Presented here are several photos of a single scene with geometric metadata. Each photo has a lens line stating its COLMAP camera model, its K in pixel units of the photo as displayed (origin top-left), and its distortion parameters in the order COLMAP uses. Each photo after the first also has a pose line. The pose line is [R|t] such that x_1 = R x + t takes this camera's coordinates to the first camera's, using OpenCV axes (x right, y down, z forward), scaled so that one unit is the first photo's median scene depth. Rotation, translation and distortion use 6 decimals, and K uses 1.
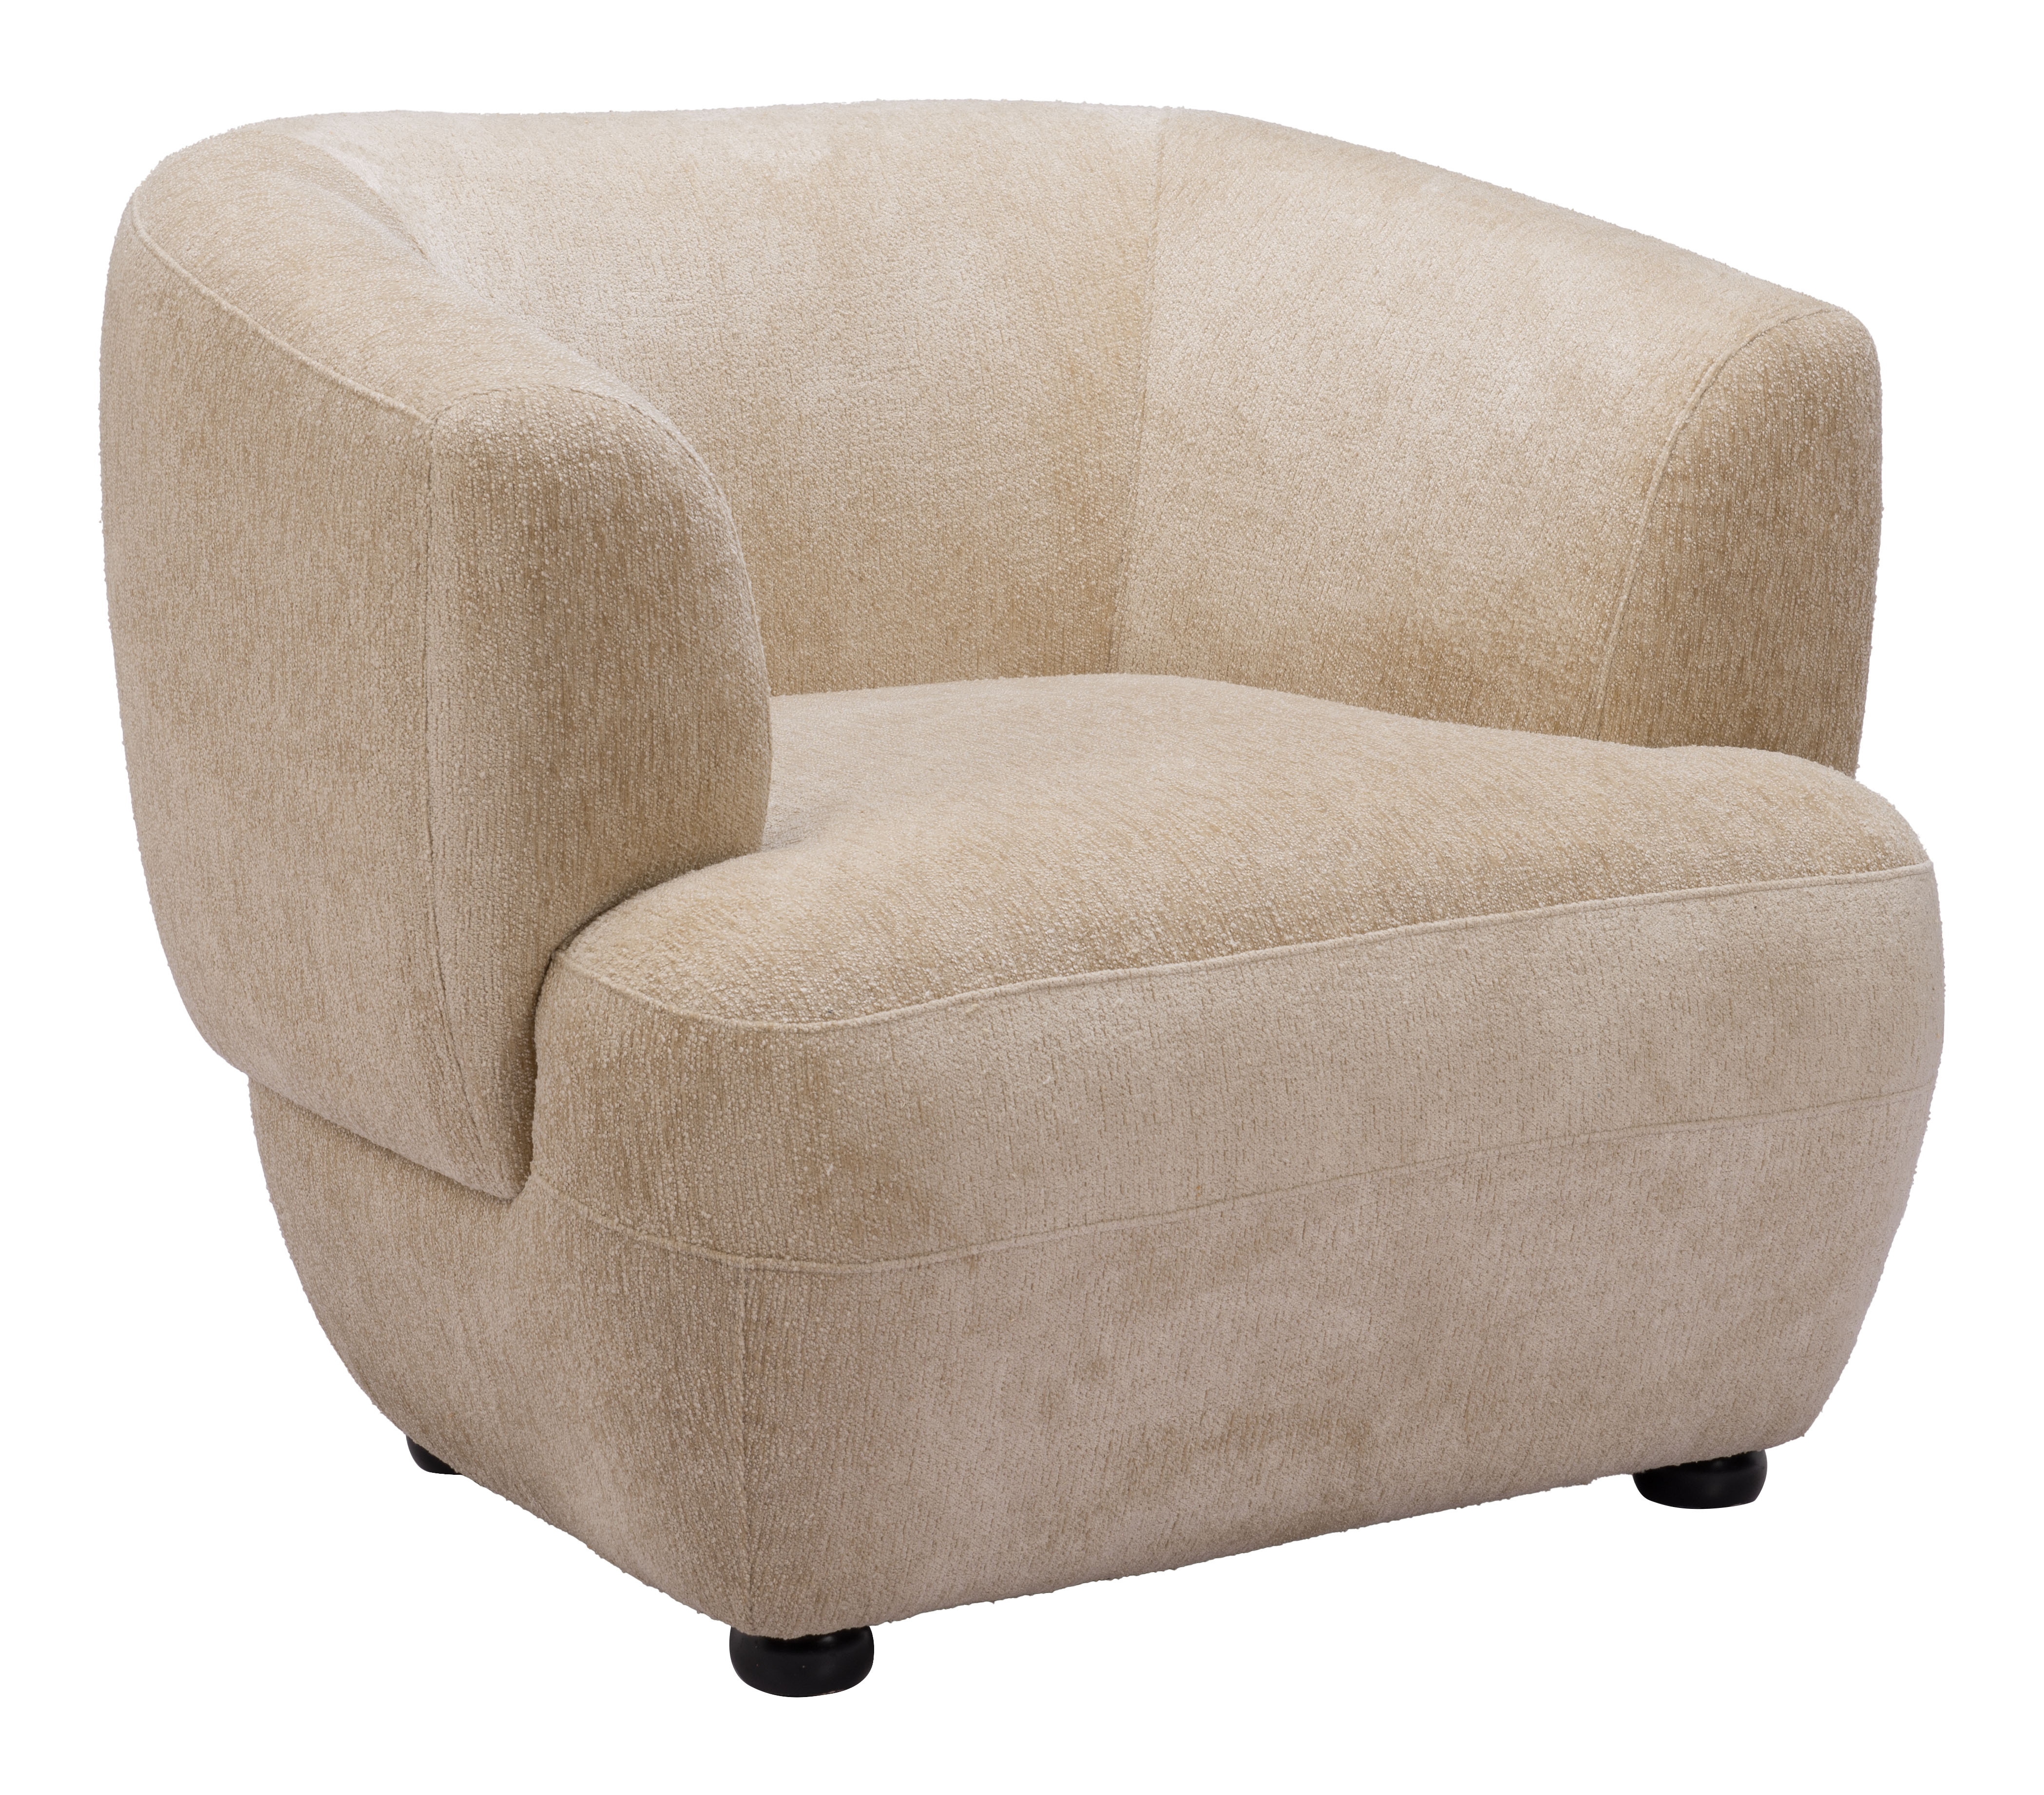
lens RADIAL K [[5361.8, 0, 1020.5], [0, 5361.8, 898.2], [0, 0, 1]] dist [0.087634, 0.000000]
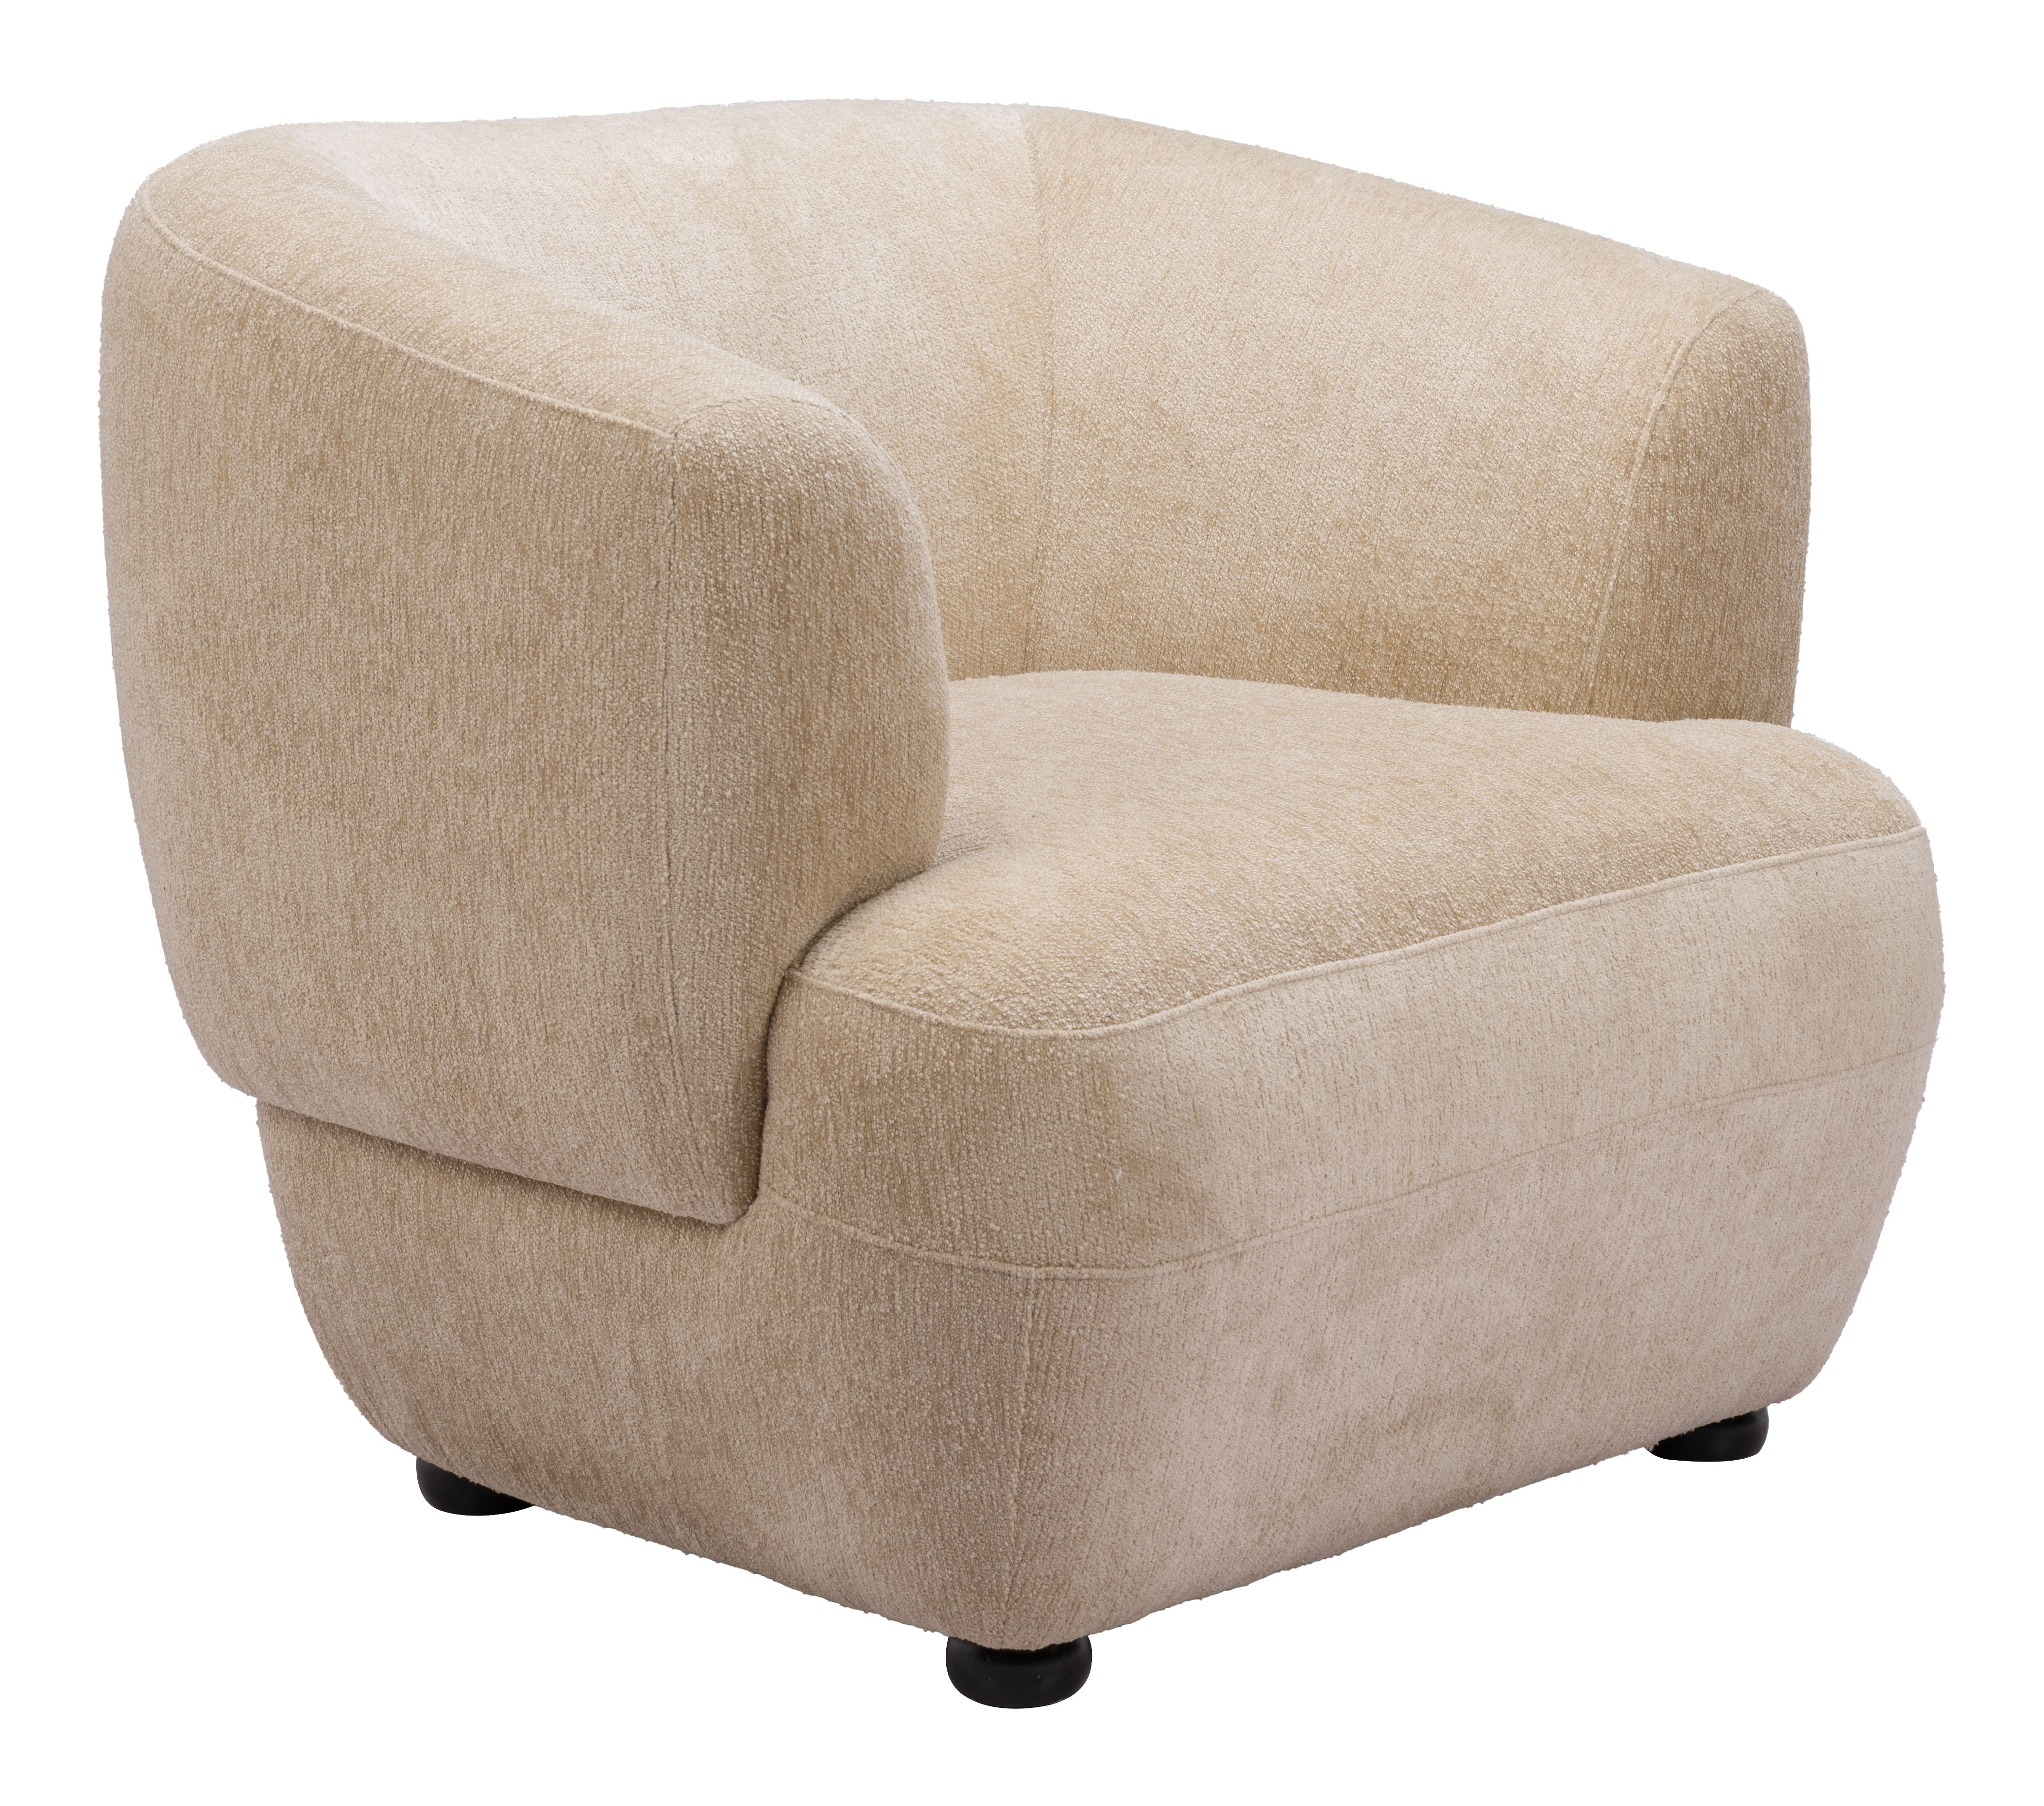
lens RADIAL K [[5361.1, 0, 1024.8], [0, 5361.1, 898.7], [0, 0, 1]] dist [0.087634, 0.000000]
pose [[0.979016, -0.045503, 0.198641, -0.222890], [0.045270, 0.998958, 0.005716, -0.006369], [-0.198694, 0.003396, 0.980056, 0.024497]]
